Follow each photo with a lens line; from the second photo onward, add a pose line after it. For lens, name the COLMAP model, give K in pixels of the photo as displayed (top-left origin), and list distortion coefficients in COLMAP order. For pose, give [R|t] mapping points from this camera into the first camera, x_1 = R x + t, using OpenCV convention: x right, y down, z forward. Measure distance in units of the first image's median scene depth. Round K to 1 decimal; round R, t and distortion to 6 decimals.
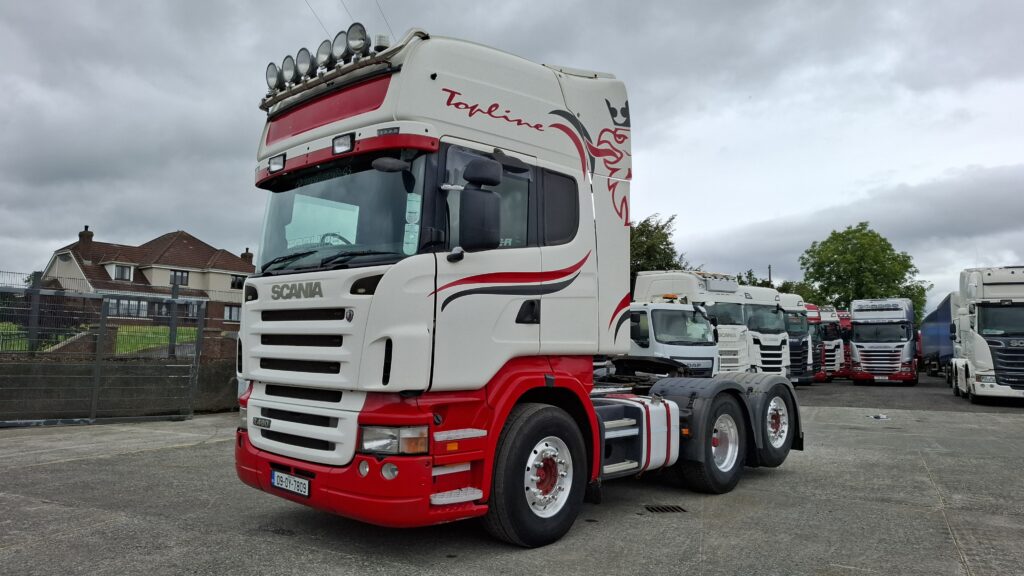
lens RADIAL K [[724.0, 0, 498.0], [0, 724.0, 288.8], [0, 0, 1]] dist [0.104033, -0.159531]
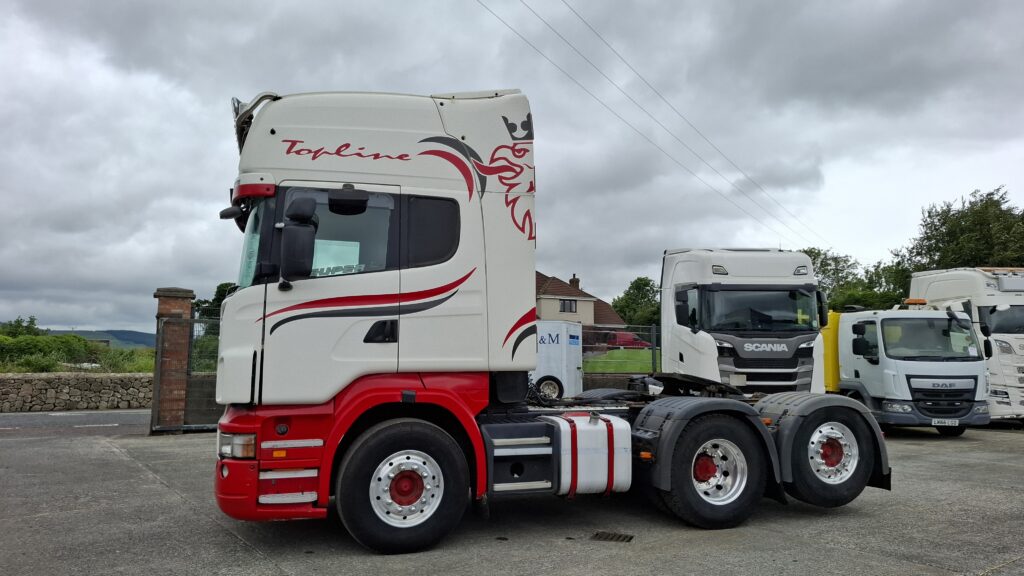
lens RADIAL K [[724.0, 0, 498.0], [0, 724.0, 288.8], [0, 0, 1]] dist [0.104033, -0.159531]
pose [[0.880712, -0.059156, -0.469943, 0.630194], [0.046653, 0.998180, -0.038219, 0.016093], [0.471348, 0.011736, 0.881869, 0.122081]]
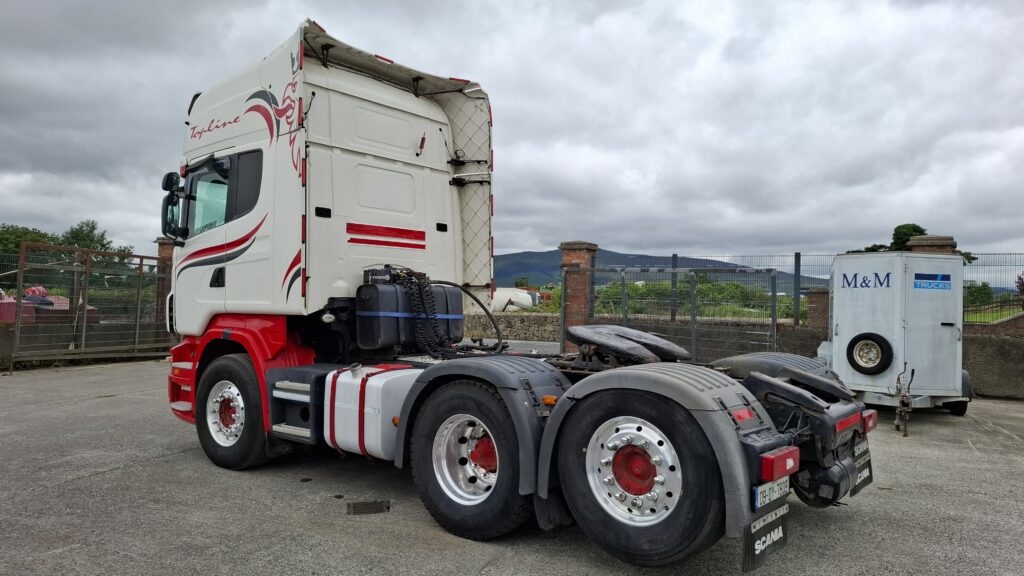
lens RADIAL K [[724.0, 0, 498.0], [0, 724.0, 288.8], [0, 0, 1]] dist [0.104033, -0.159531]
pose [[0.065804, -0.032447, -0.997305, 1.190203], [0.060941, 0.997736, -0.028440, 0.104164], [0.995970, -0.058905, 0.067632, 1.252558]]
